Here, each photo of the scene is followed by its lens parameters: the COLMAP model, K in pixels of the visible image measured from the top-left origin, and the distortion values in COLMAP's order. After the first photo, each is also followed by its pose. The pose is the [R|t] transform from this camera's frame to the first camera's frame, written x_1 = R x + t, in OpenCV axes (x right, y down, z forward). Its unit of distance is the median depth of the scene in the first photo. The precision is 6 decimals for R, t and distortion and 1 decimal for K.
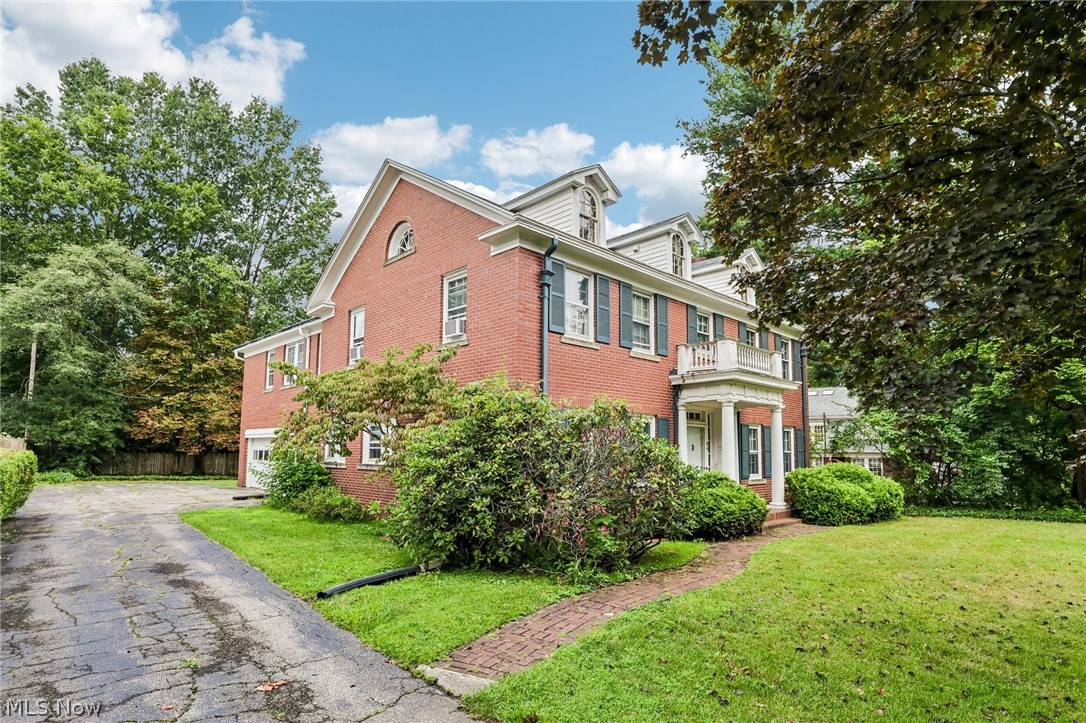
lens RADIAL K [[582.8, 0, 552.4], [0, 582.8, 404.8], [0, 0, 1]] dist [-0.001404, -0.000572]
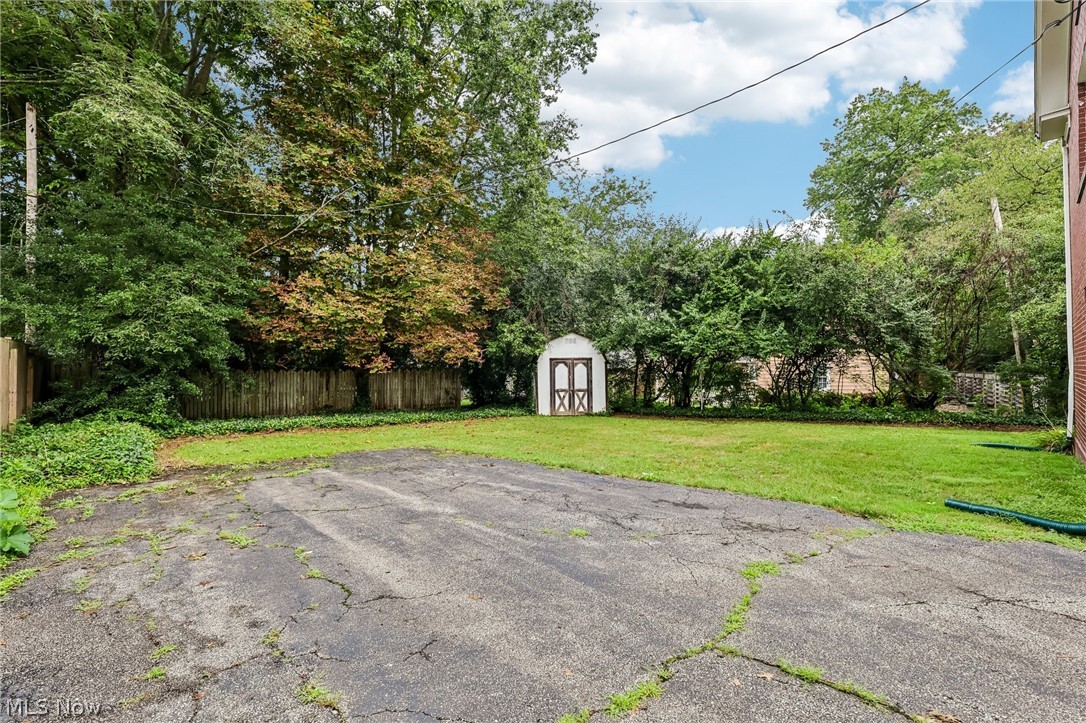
lens RADIAL K [[509.0, 0, 541.2], [0, 509.0, 359.2], [0, 0, 1]] dist [0.003500, 0.000098]
pose [[0.999761, -0.008951, 0.019958, -0.534100], [0.007481, 0.997339, 0.072525, 0.046995], [-0.020554, -0.072358, 0.997167, 0.619536]]
